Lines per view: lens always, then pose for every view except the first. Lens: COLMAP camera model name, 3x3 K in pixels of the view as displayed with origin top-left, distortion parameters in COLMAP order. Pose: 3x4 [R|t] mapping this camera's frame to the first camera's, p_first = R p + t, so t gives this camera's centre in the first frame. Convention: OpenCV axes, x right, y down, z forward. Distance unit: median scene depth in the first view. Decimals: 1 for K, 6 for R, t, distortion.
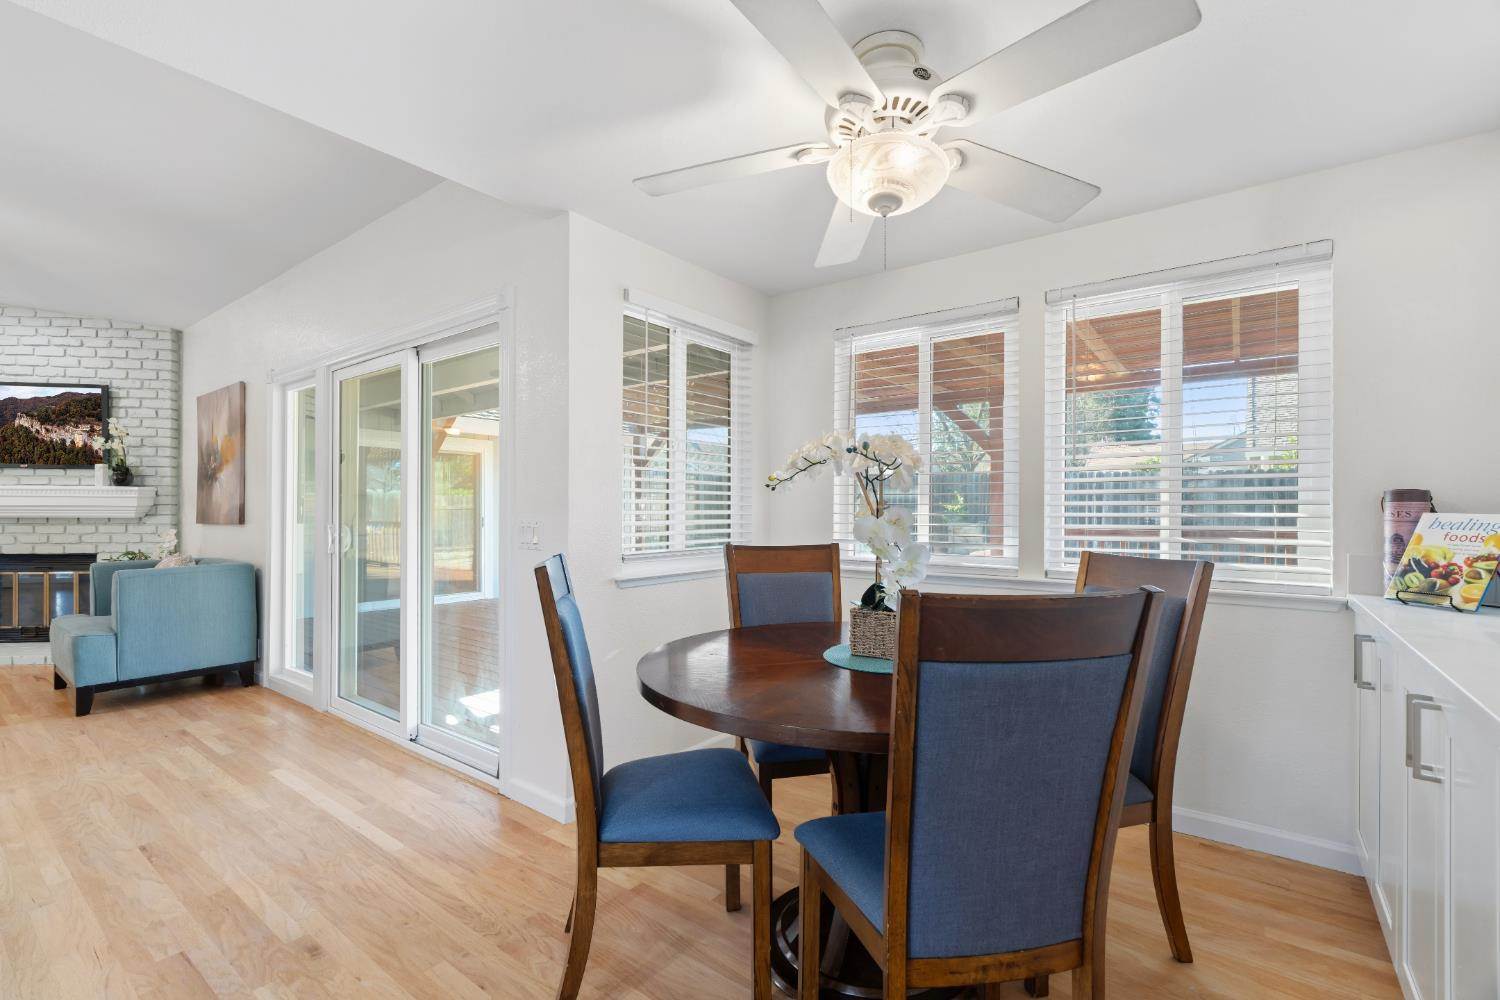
lens RADIAL K [[671.8, 0, 748.9], [0, 671.8, 496.7], [0, 0, 1]] dist [0.000679, -0.024685]
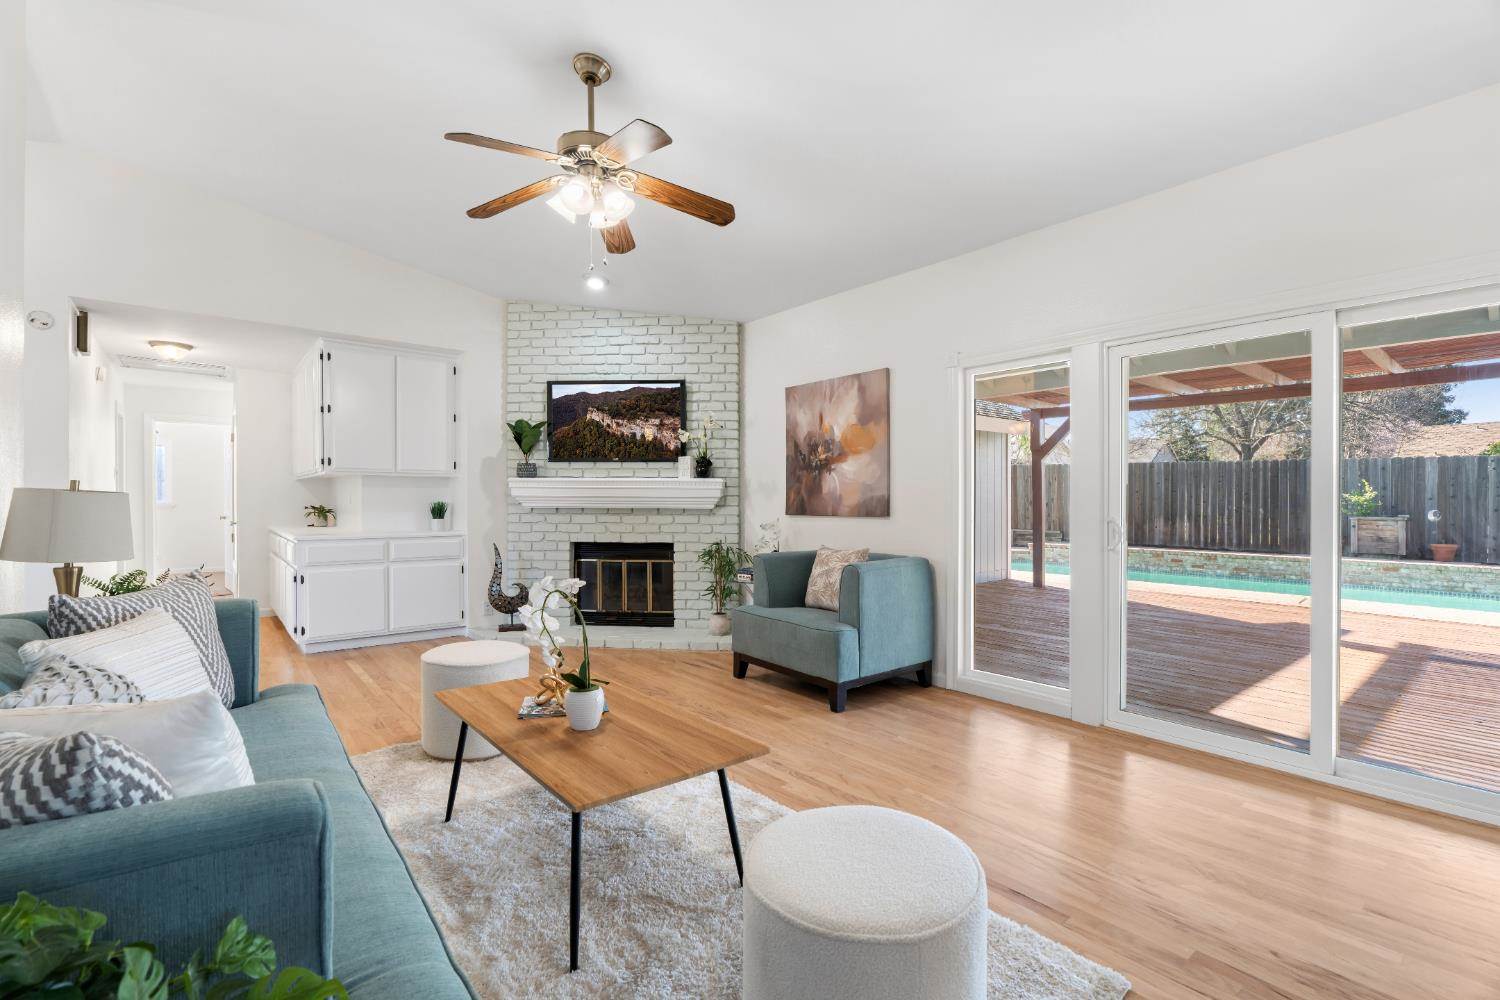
lens RADIAL K [[685.7, 0, 723.0], [0, 685.7, 496.2], [0, 0, 1]] dist [0.000196, -0.000008]
pose [[0.964340, 0.004037, -0.264635, -0.624913], [-0.000821, 0.999924, 0.012261, -0.000566], [0.264664, -0.011606, 0.964271, -0.021838]]
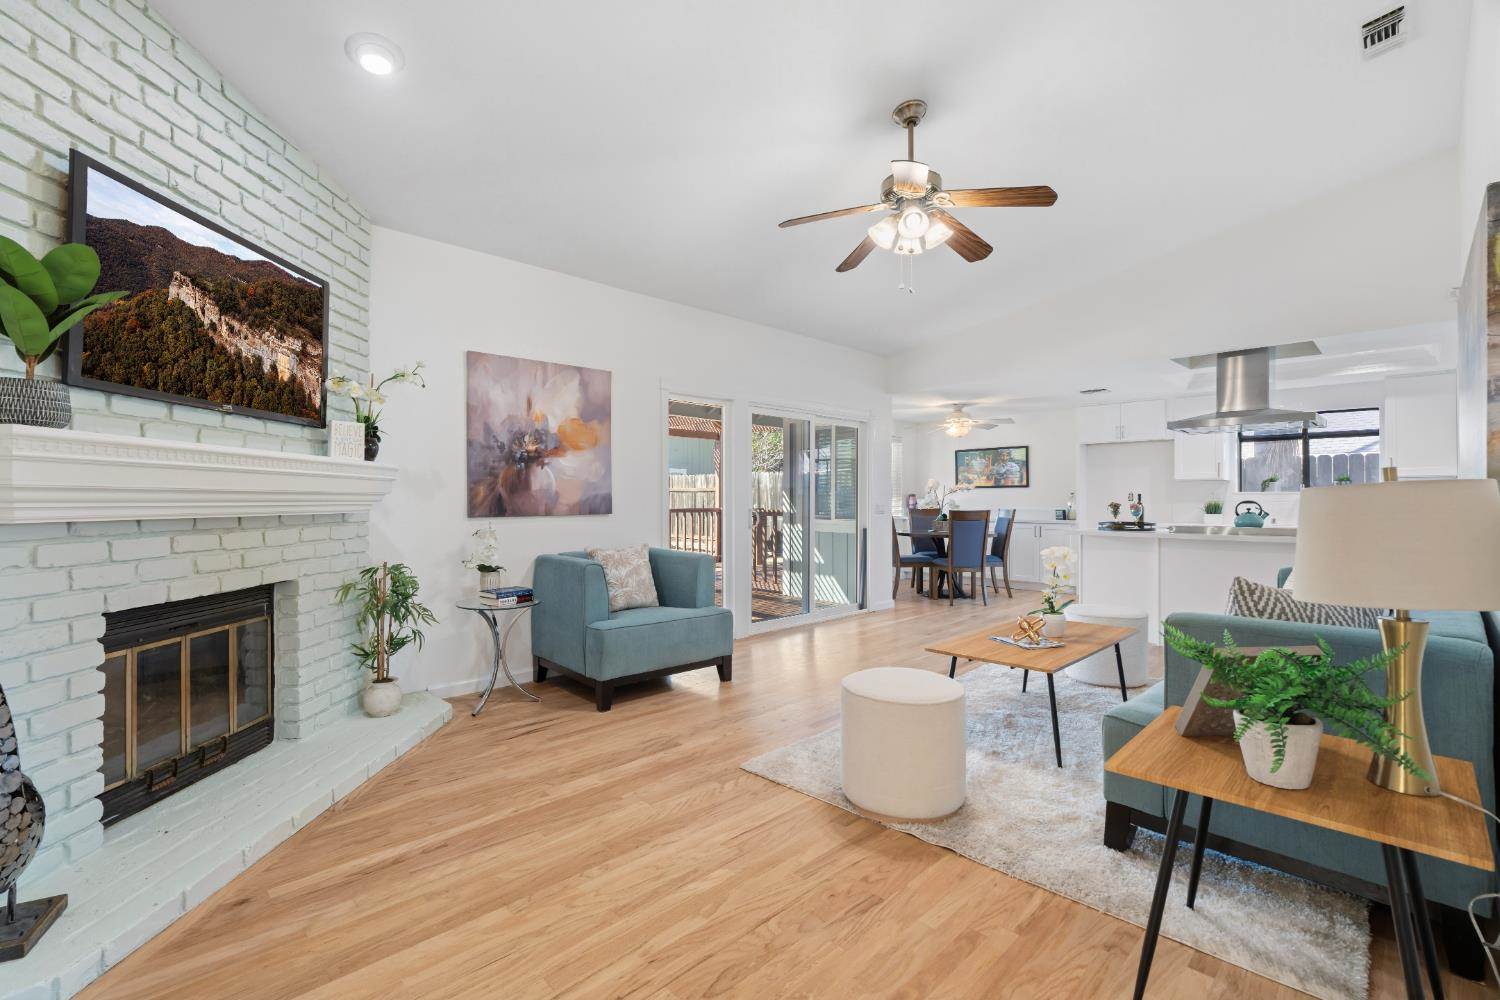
lens RADIAL K [[671.8, 0, 748.9], [0, 671.8, 496.7], [0, 0, 1]] dist [0.000679, -0.024685]
pose [[0.135722, 0.007920, 0.990715, -1.504450], [-0.010671, 0.999922, -0.006531, 0.017004], [-0.990689, -0.009686, 0.135796, 0.564663]]
